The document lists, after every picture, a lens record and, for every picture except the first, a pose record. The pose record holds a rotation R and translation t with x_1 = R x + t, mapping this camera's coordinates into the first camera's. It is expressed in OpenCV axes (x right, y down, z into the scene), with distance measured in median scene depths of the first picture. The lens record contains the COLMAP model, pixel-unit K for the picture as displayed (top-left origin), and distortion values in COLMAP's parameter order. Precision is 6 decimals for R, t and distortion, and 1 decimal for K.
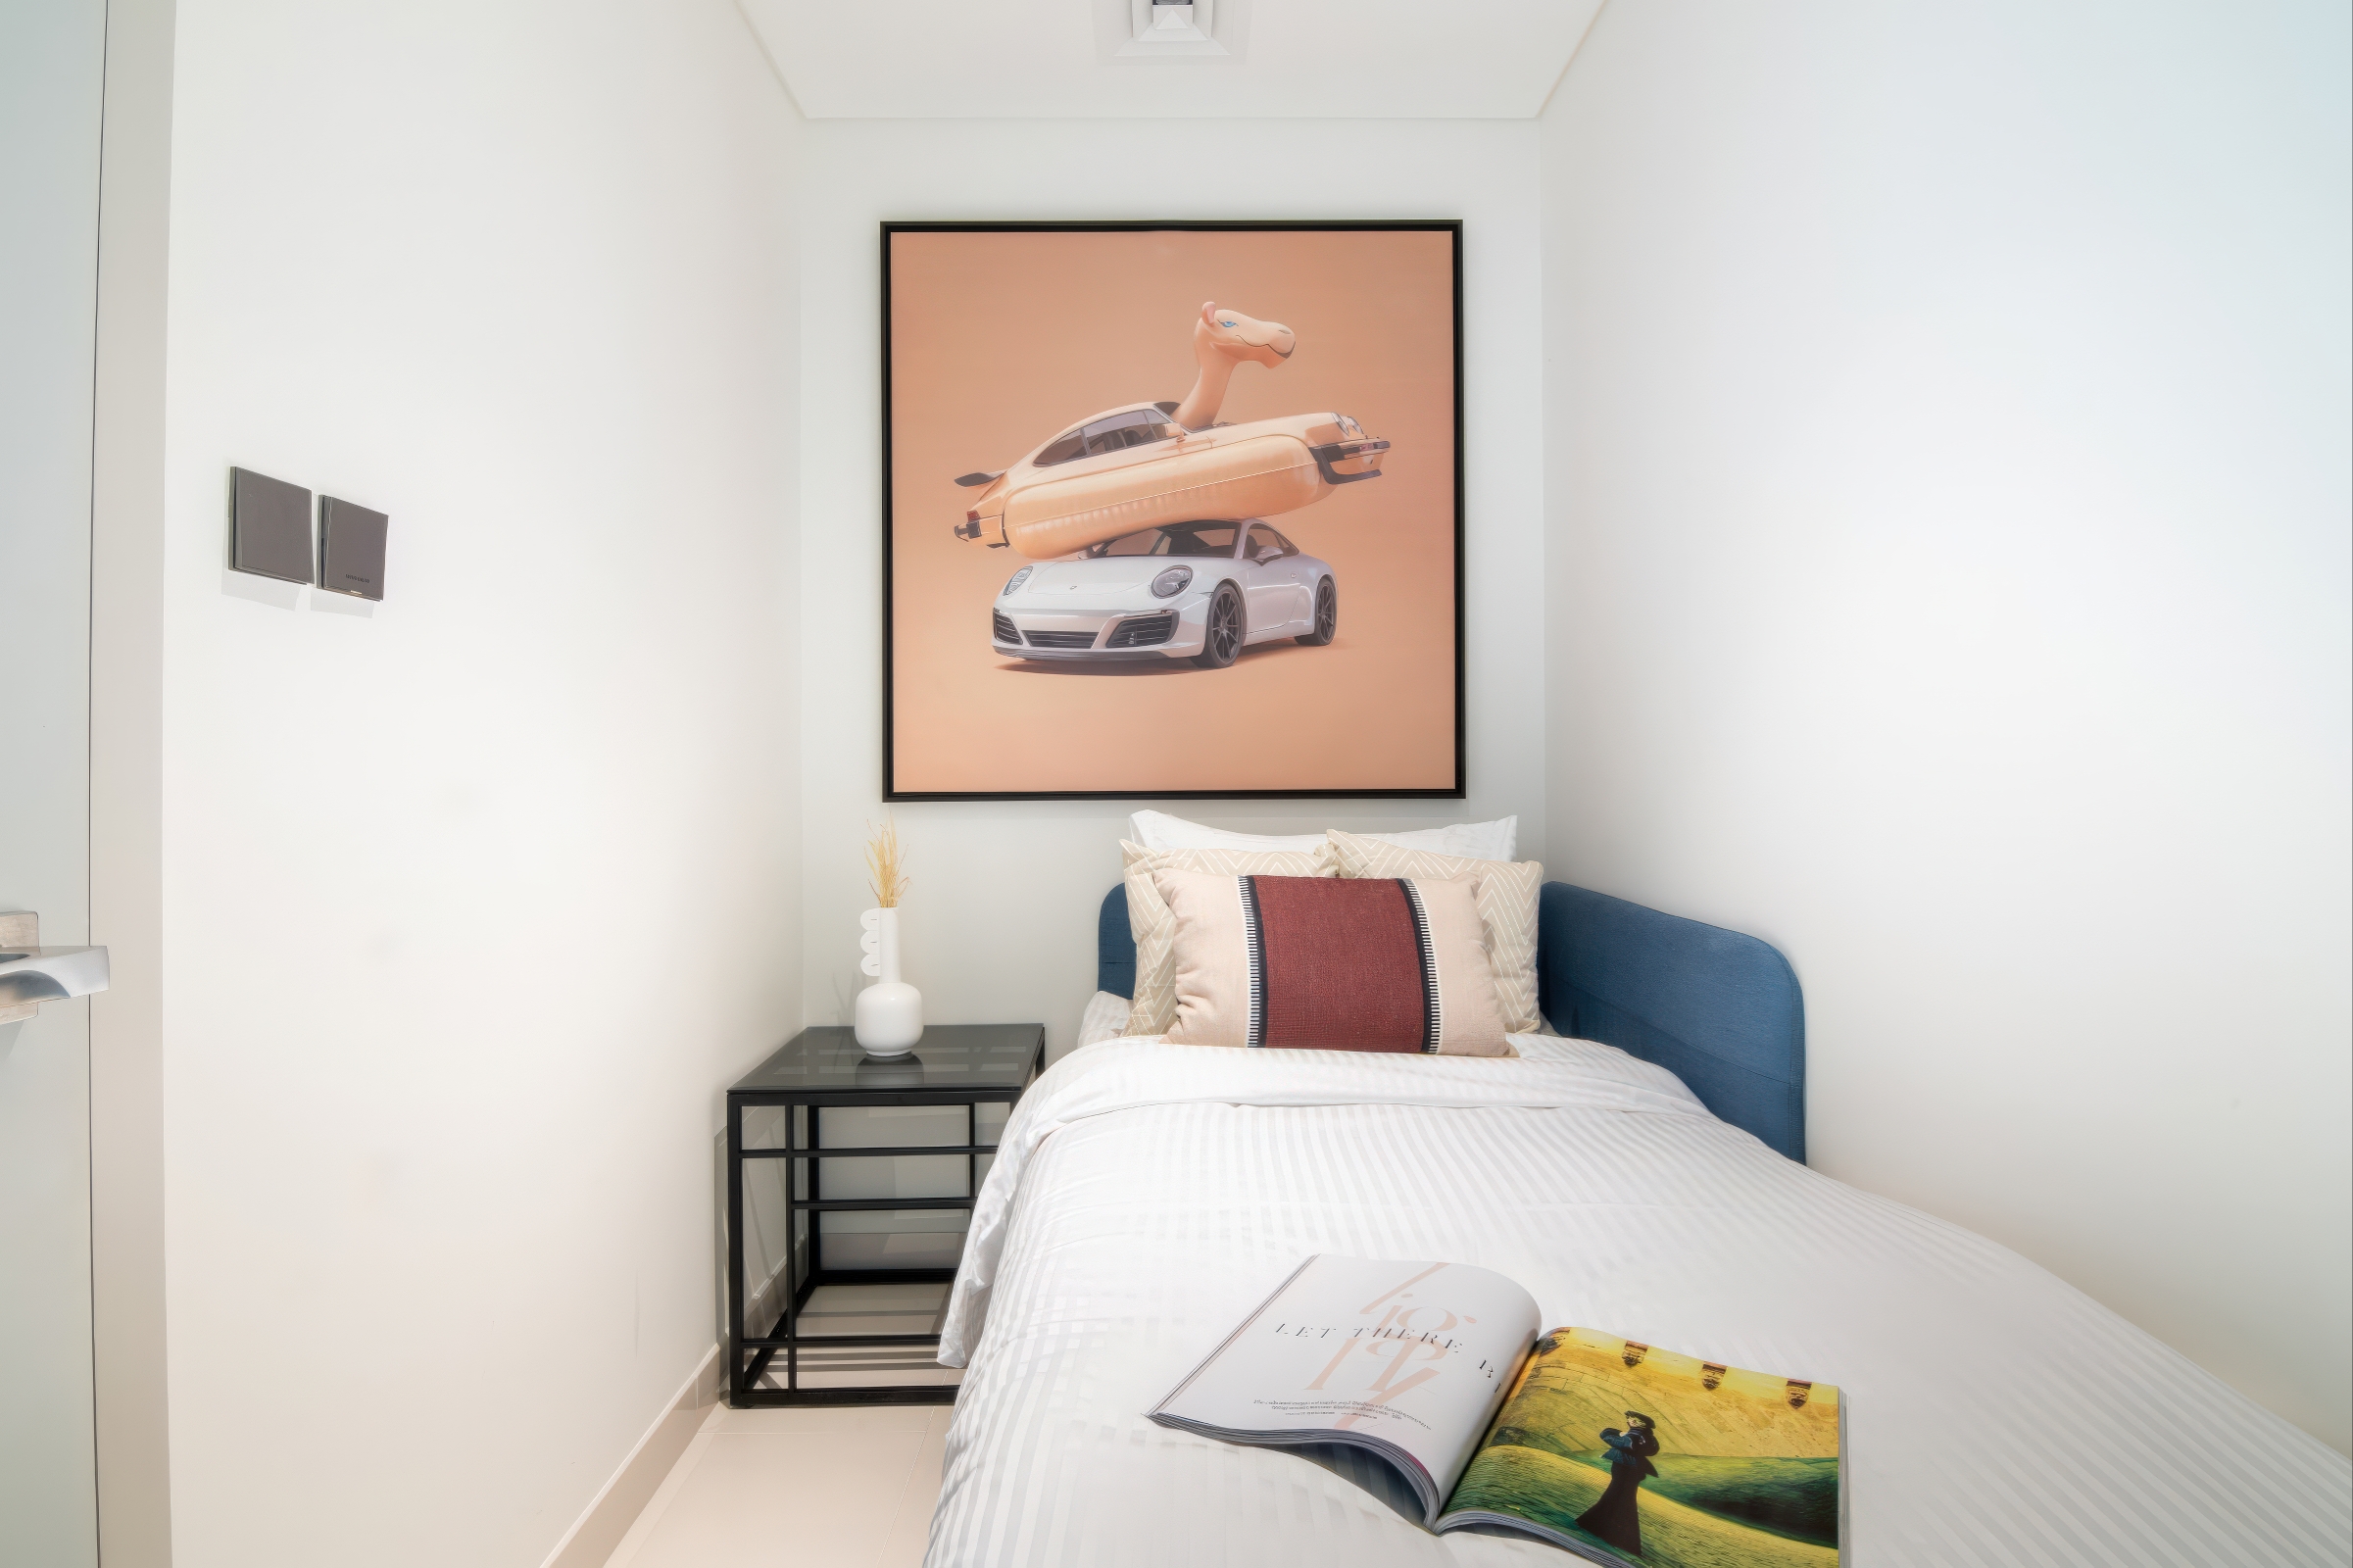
lens RADIAL K [[1134.9, 0, 1175.9], [0, 1134.9, 760.5], [0, 0, 1]] dist [-0.001538, -0.000058]
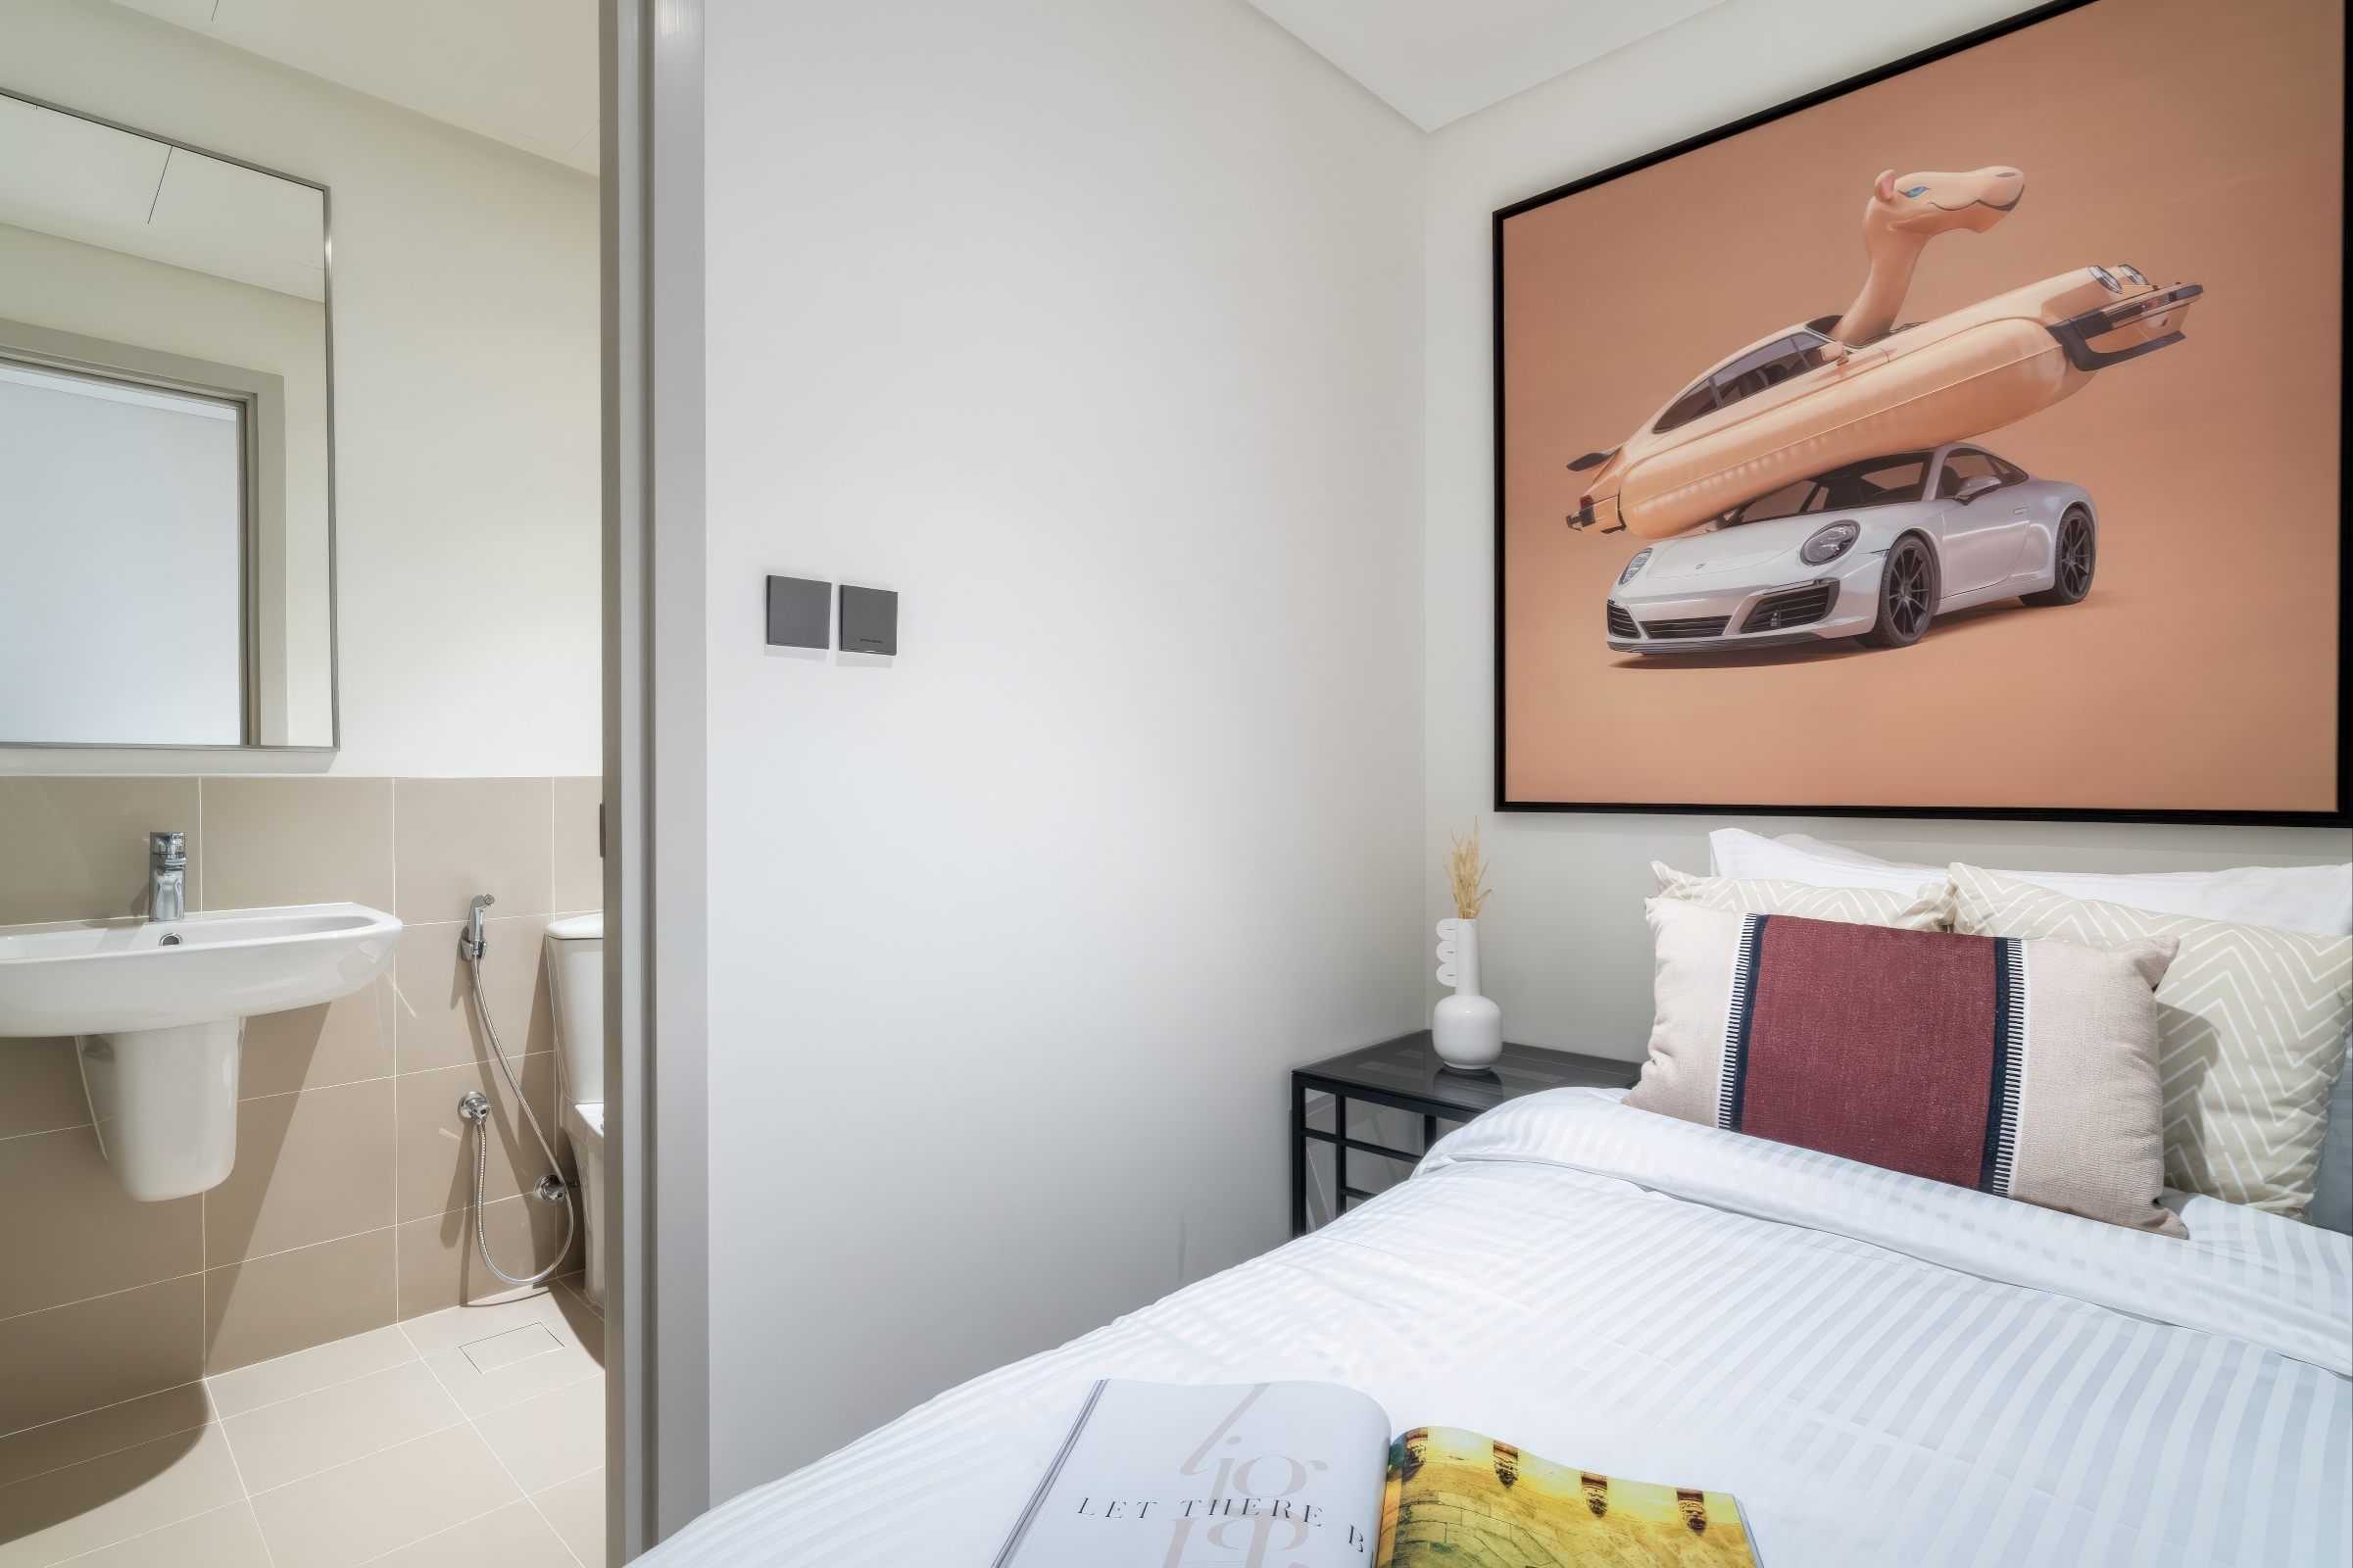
lens RADIAL K [[1142.8, 0, 1176.5], [0, 1142.8, 784.0], [0, 0, 1]] dist [0.002619, 0.000729]
pose [[0.721540, 0.006840, -0.692339, 0.222889], [0.002546, 0.999918, 0.012532, 0.000067], [0.692368, -0.010805, 0.721464, 0.102141]]
